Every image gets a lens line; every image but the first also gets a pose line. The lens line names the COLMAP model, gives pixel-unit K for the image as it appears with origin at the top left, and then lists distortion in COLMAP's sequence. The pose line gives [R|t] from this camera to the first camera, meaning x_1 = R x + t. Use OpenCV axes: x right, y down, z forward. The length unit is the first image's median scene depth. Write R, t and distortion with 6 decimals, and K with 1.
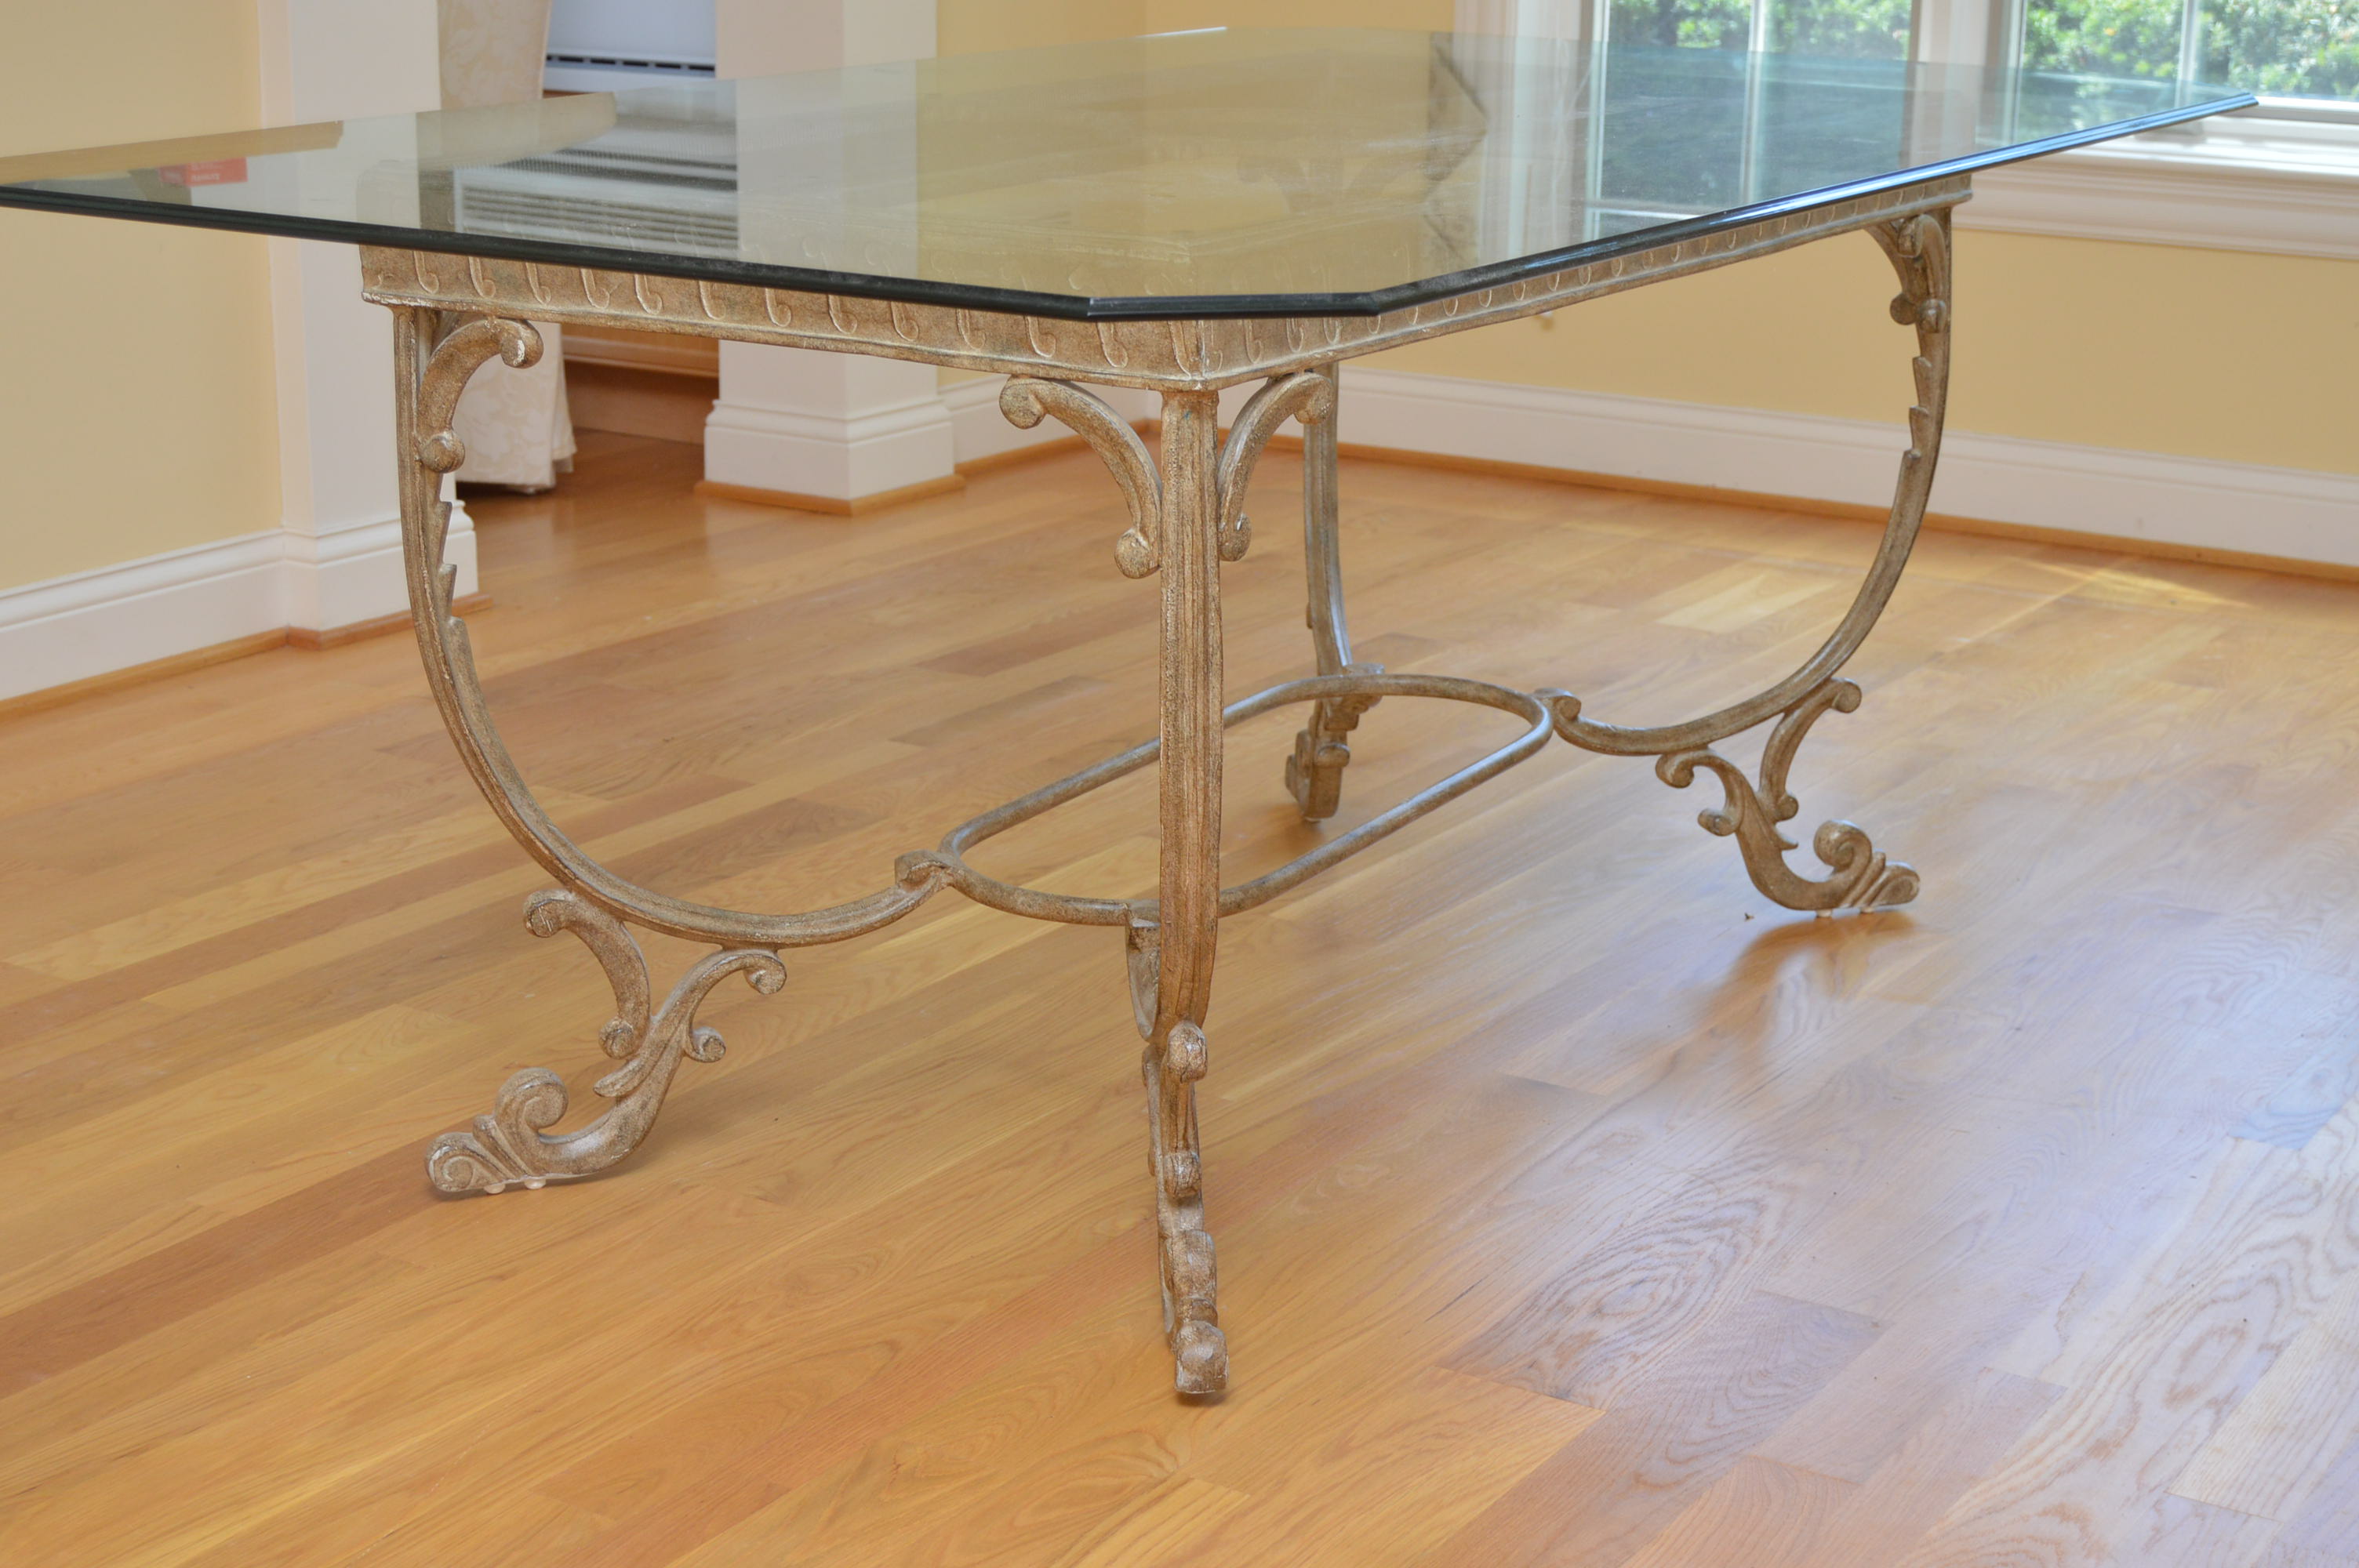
lens RADIAL K [[3669.1, 0, 1179.5], [0, 3669.1, 784.0], [0, 0, 1]] dist [0.010832, 0.018645]
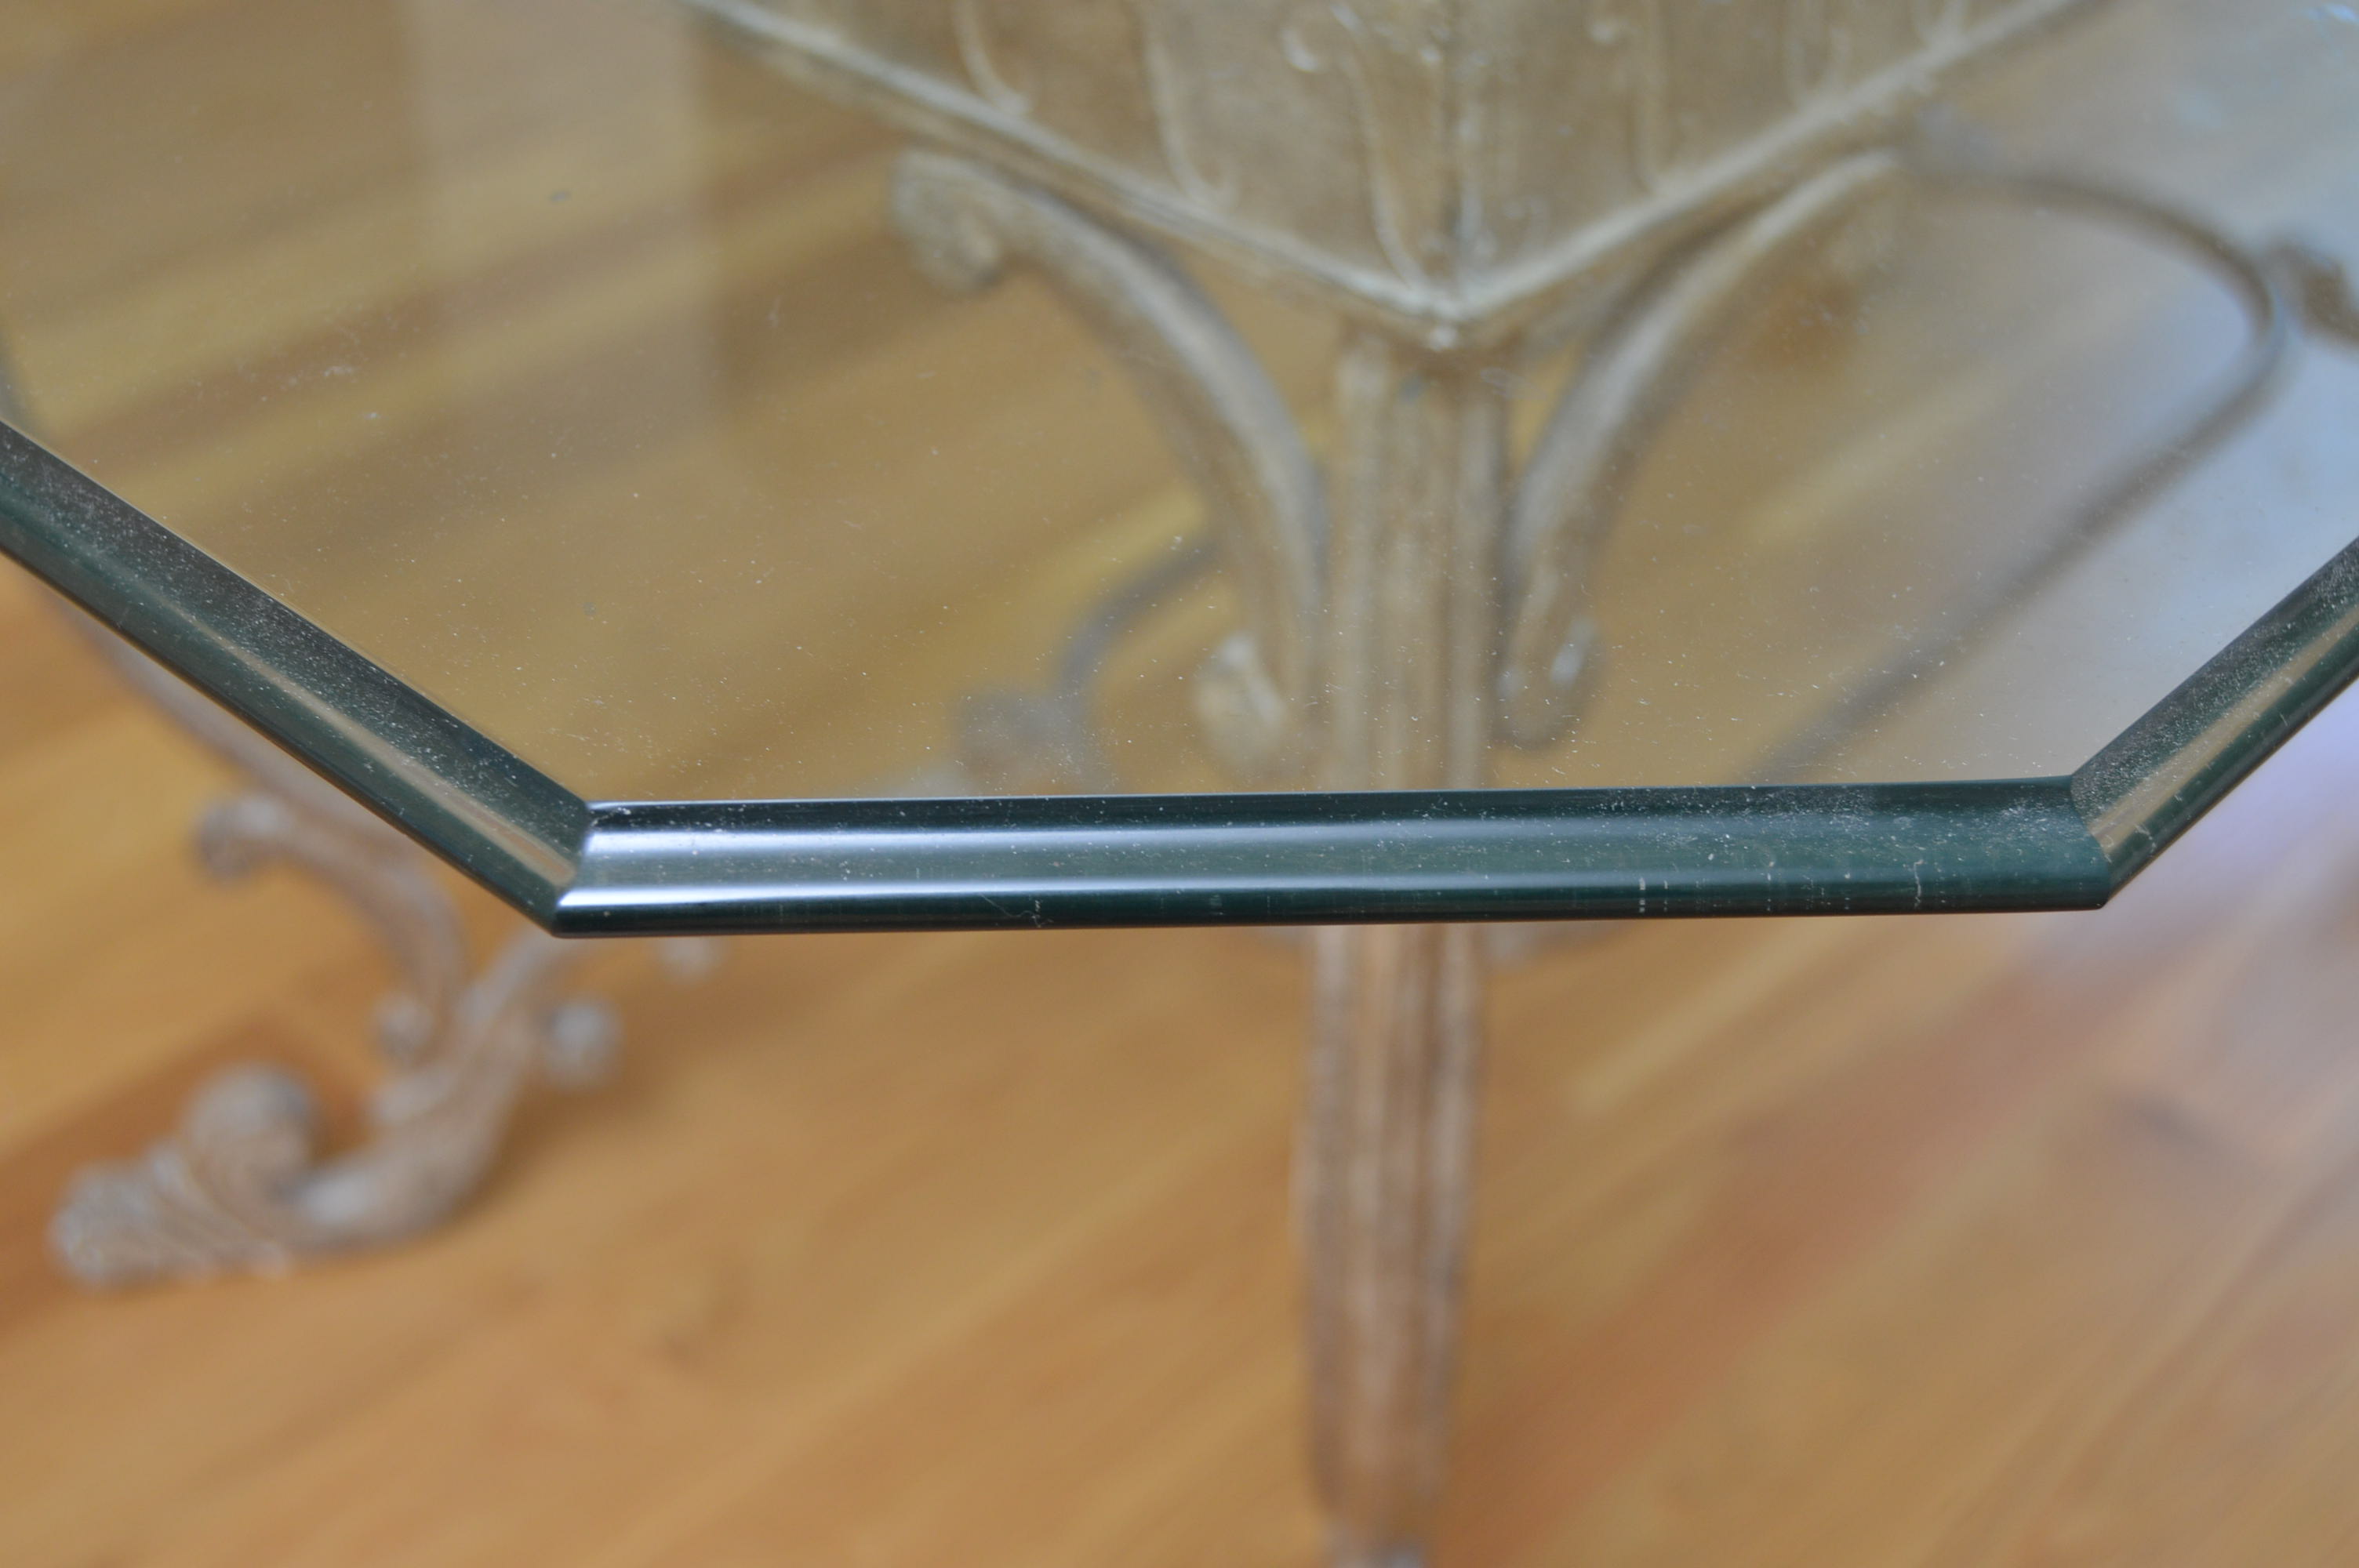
lens RADIAL K [[3207.0, 0, 1179.5], [0, 3207.0, 784.0], [0, 0, 1]] dist [0.001272, -0.003169]
pose [[0.983379, 0.107792, -0.146107, 0.025342], [-0.050519, 0.935366, 0.350055, -0.160469], [0.174397, -0.336856, 0.925264, 0.729185]]
